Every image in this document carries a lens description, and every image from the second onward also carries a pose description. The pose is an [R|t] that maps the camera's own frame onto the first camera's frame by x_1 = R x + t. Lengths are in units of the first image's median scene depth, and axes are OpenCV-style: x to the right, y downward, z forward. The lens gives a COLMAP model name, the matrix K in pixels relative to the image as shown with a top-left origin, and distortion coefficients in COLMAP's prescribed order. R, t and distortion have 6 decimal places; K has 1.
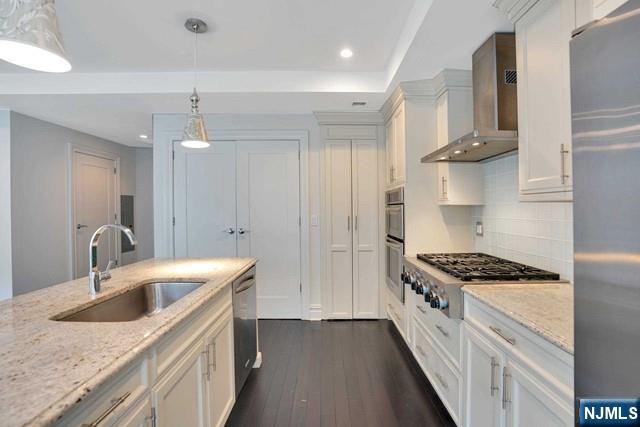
lens RADIAL K [[329.5, 0, 317.4], [0, 329.5, 211.1], [0, 0, 1]] dist [-0.023748, 0.001106]
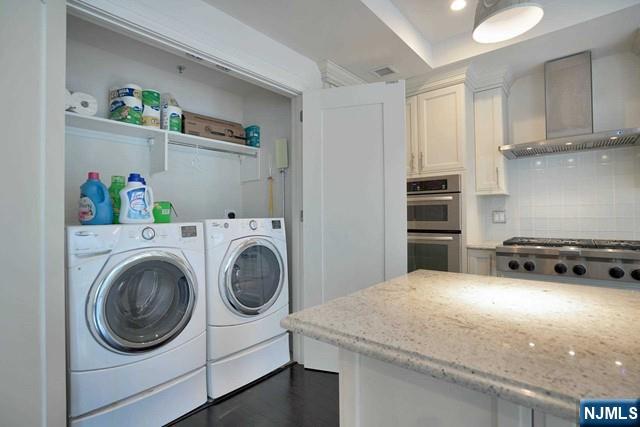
lens RADIAL K [[329.5, 0, 317.4], [0, 329.5, 211.1], [0, 0, 1]] dist [-0.023748, 0.001106]
pose [[0.639224, 0.002657, 0.769016, -0.633509], [0.019650, 0.999611, -0.019787, 0.036768], [-0.768770, 0.027760, 0.638923, 0.632068]]
